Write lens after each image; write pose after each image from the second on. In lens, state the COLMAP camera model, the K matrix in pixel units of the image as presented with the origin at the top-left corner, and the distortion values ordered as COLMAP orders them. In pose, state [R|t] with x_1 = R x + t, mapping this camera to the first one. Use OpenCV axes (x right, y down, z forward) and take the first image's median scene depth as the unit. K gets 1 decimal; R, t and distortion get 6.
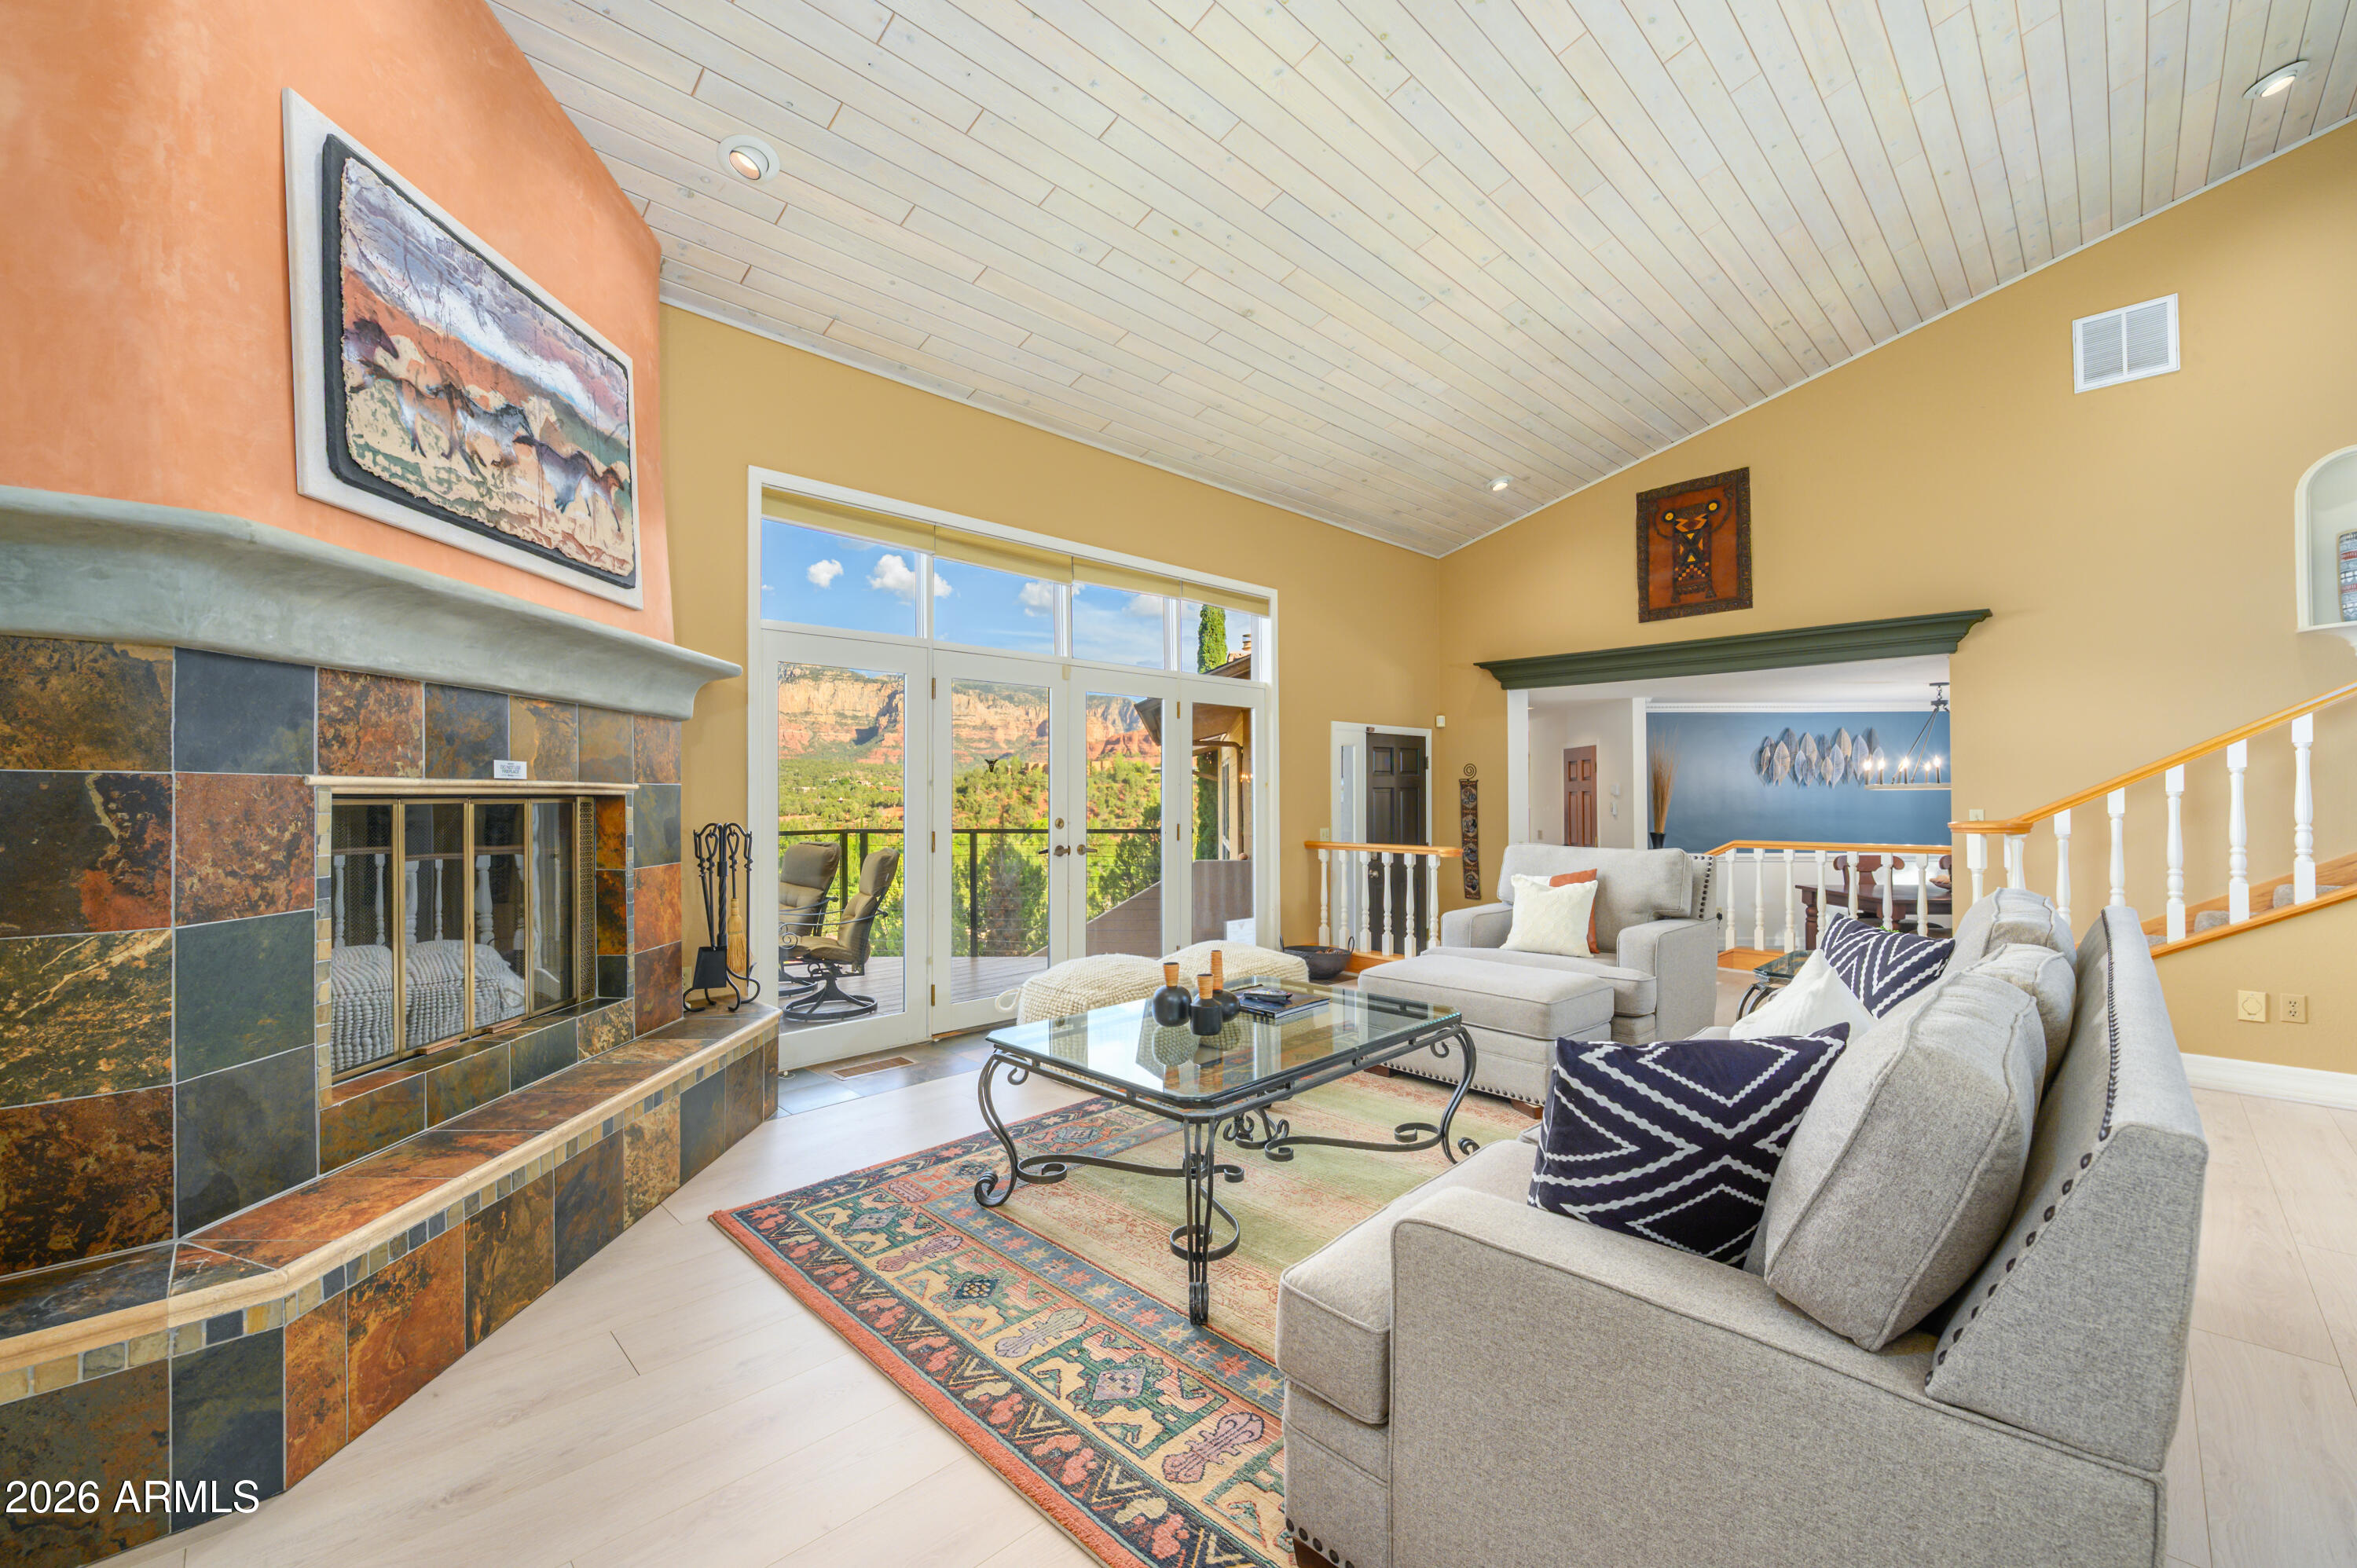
lens RADIAL K [[946.9, 0, 1194.1], [0, 946.9, 784.0], [0, 0, 1]] dist [-0.002362, -0.000236]
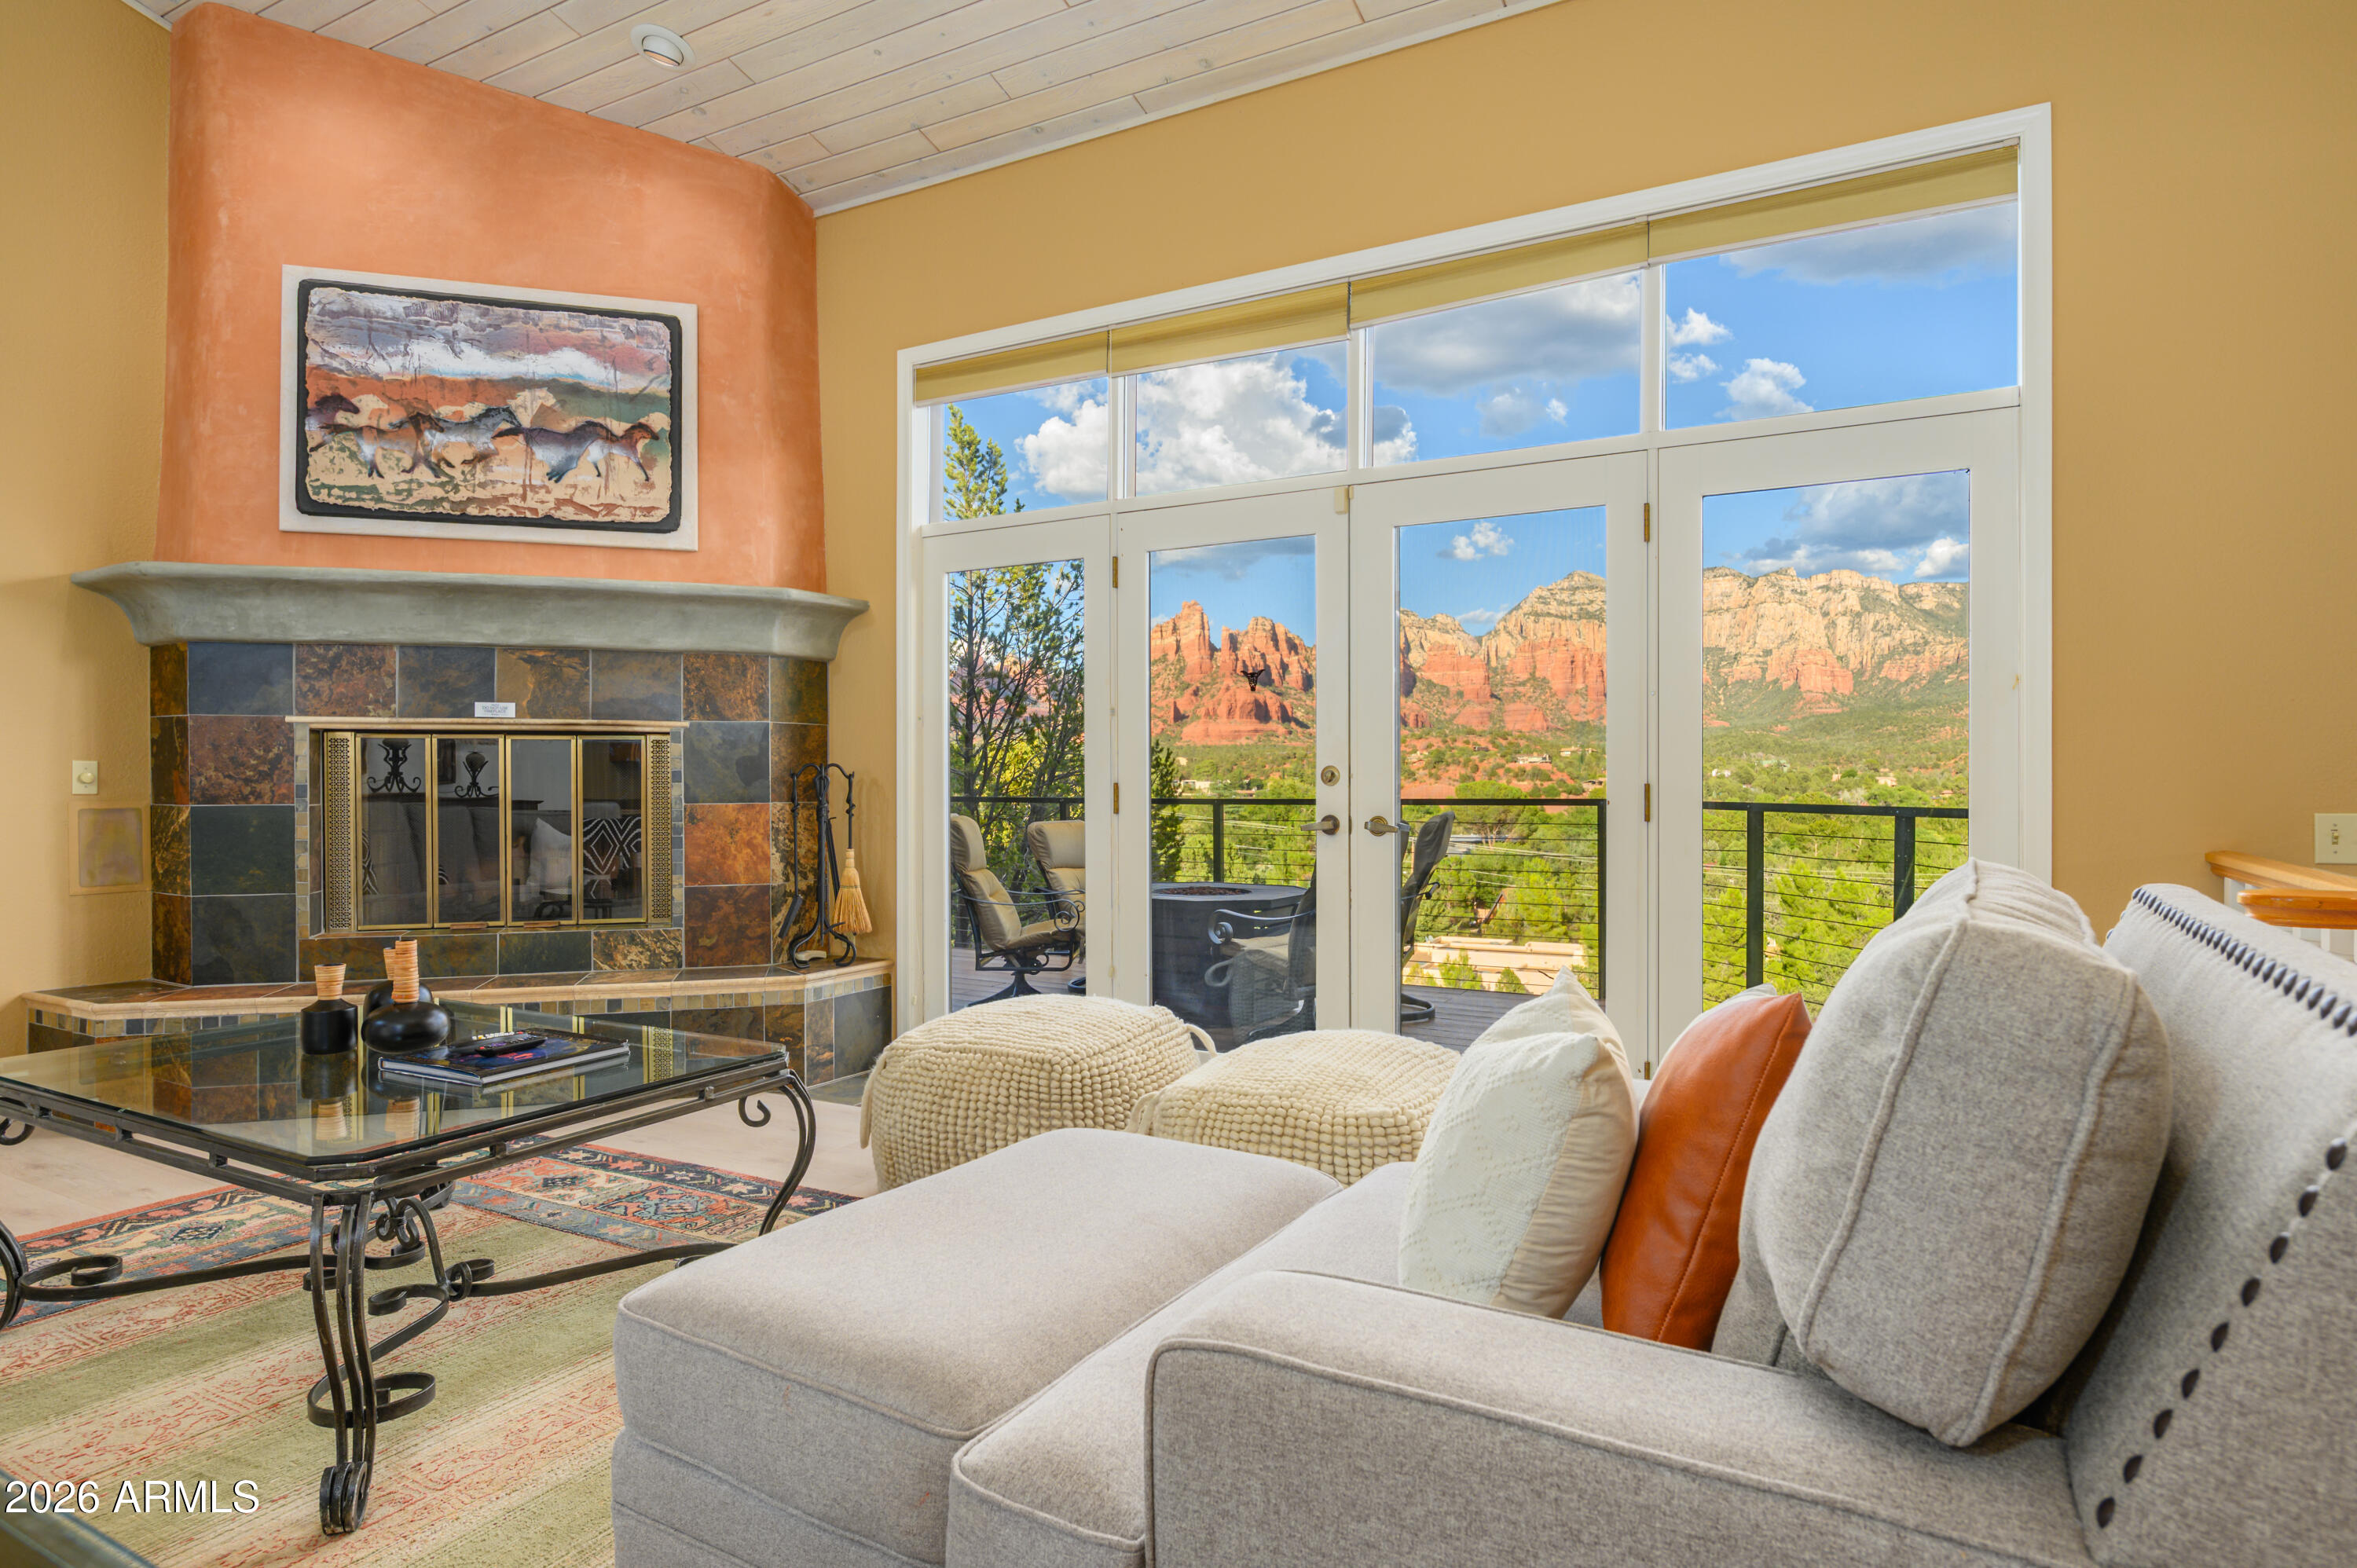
lens RADIAL K [[1281.9, 0, 1196.8], [0, 1281.9, 791.2], [0, 0, 1]] dist [-0.005077, -0.000926]
pose [[0.272875, 0.008829, -0.962009, 1.116877], [0.012352, 0.999843, 0.012680, 0.080591], [0.961970, -0.015343, 0.272723, 1.435056]]
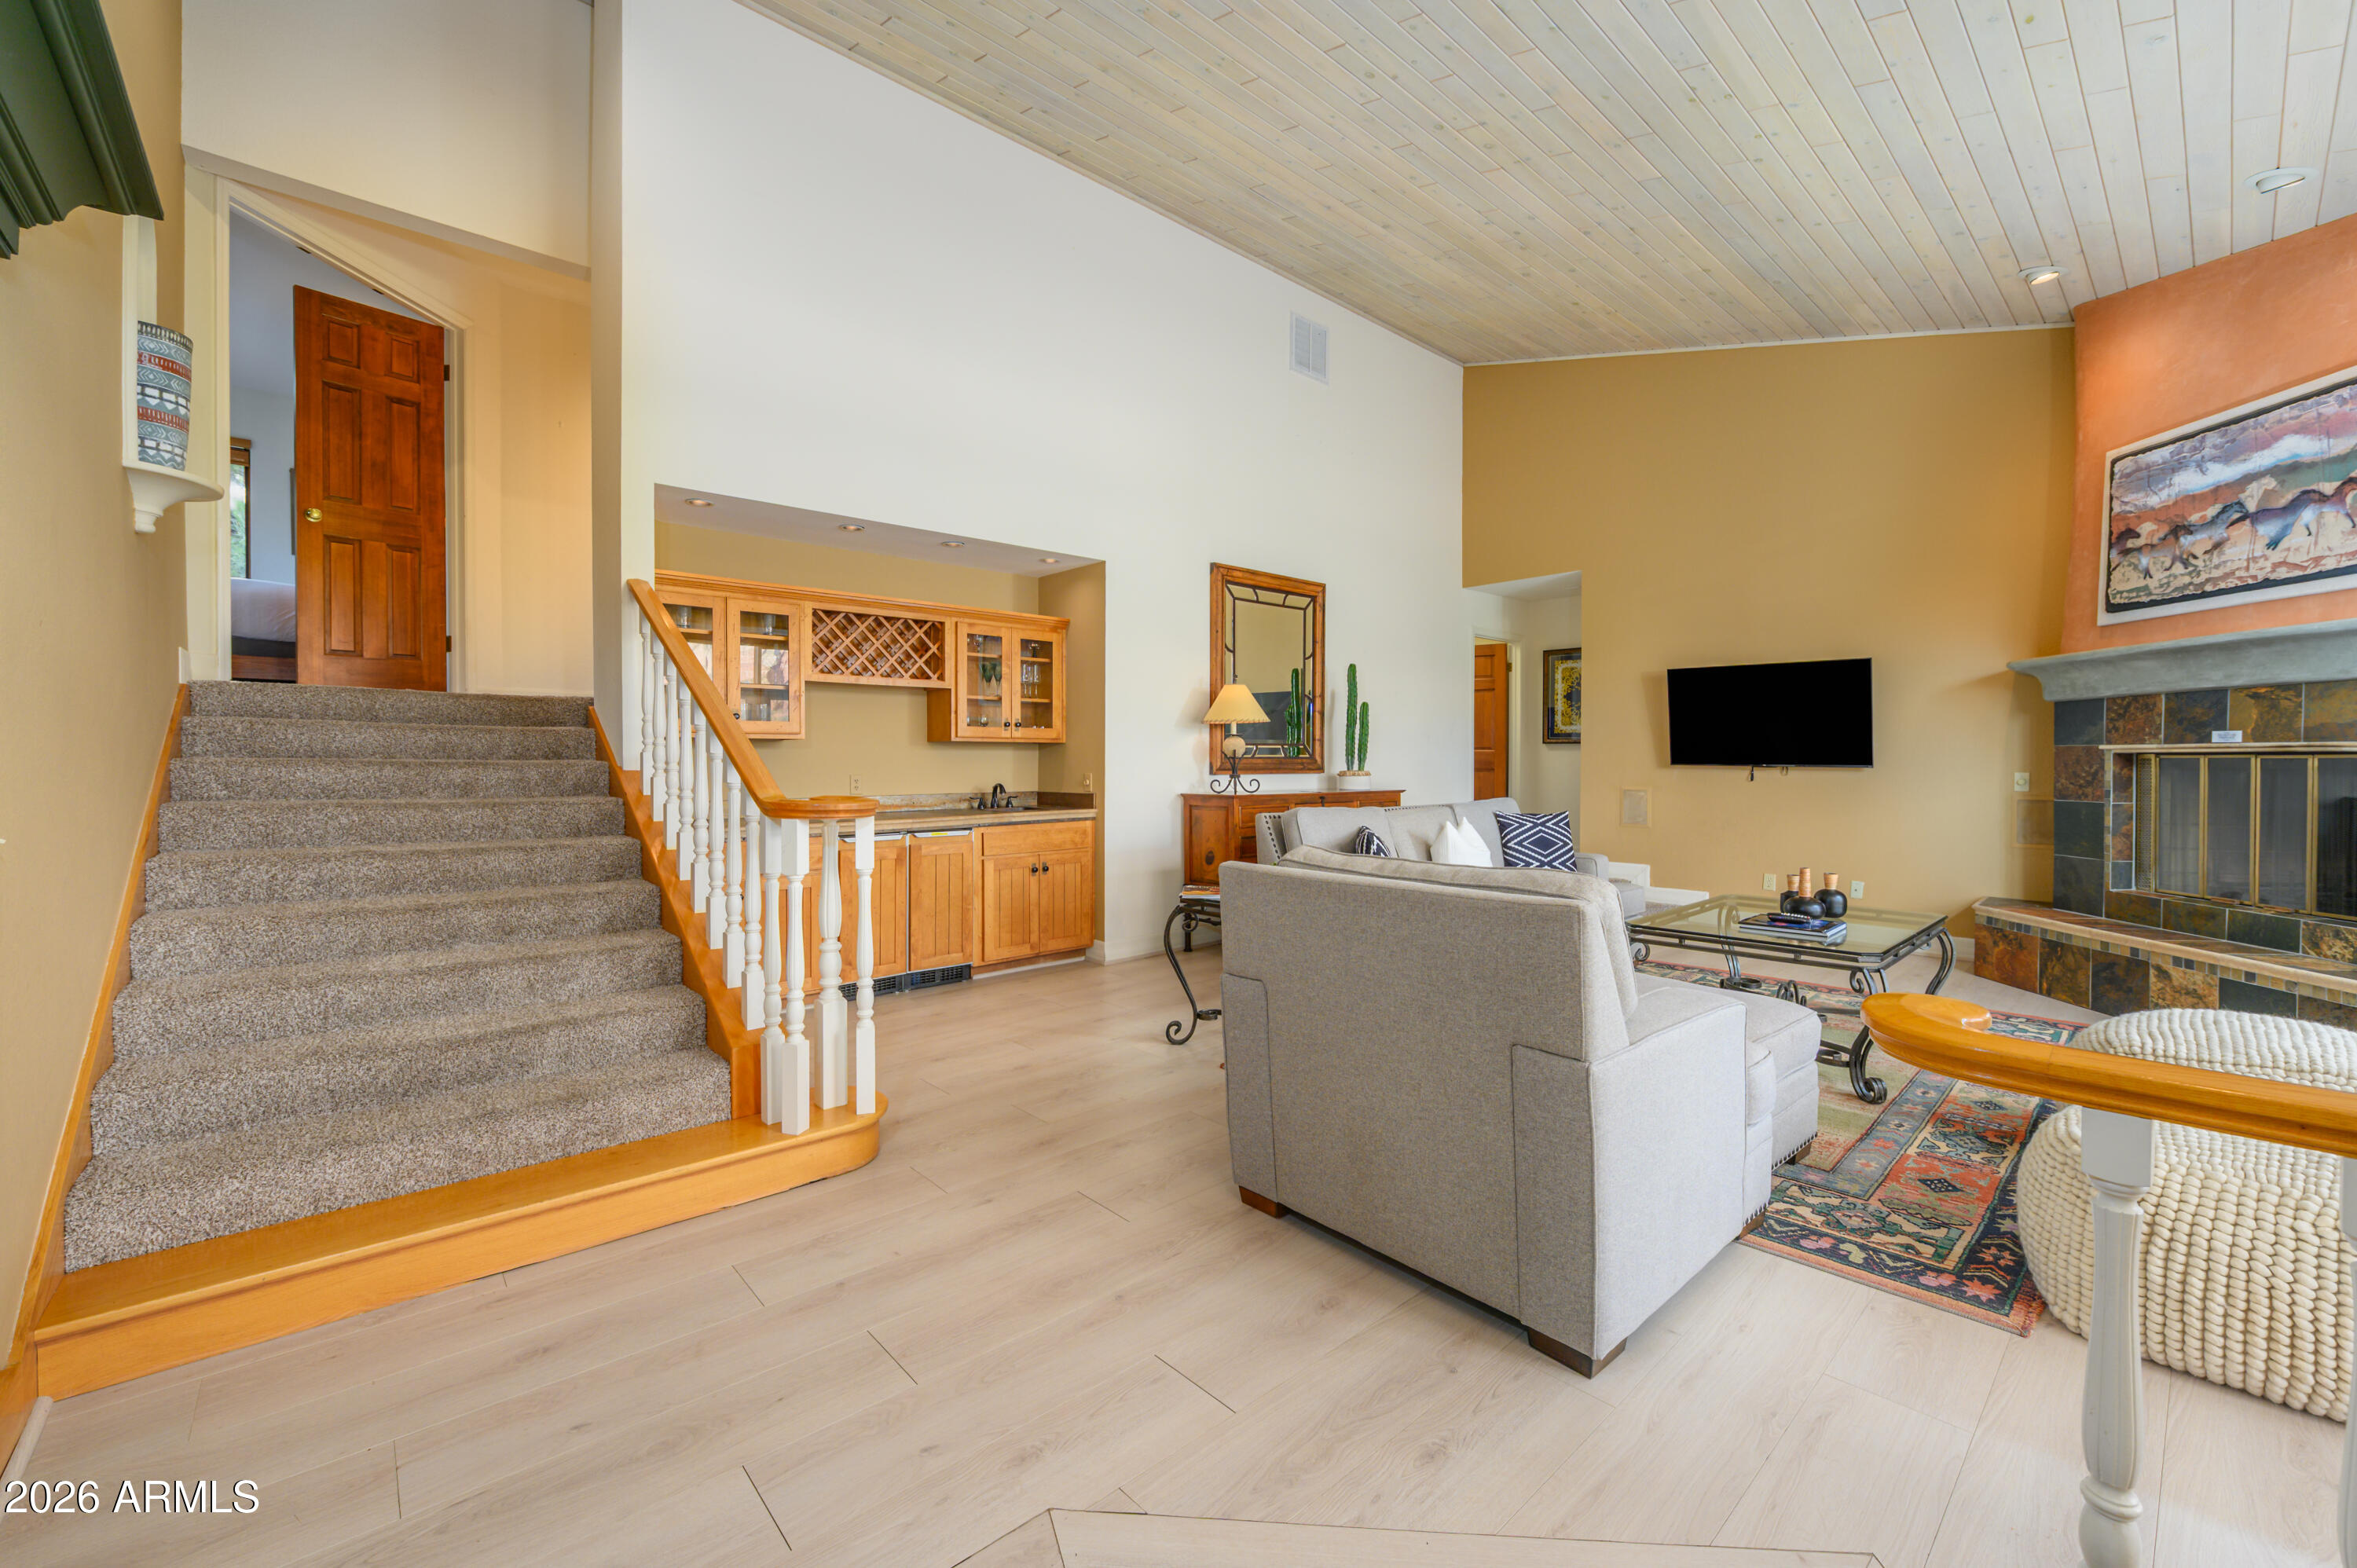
lens RADIAL K [[946.9, 0, 1187.1], [0, 946.9, 766.3], [0, 0, 1]] dist [-0.002362, -0.000236]
pose [[-0.998313, 0.004146, 0.057921, 0.931173], [0.003892, 0.999982, -0.004484, 0.035330], [-0.057938, -0.004251, -0.998311, 2.708405]]
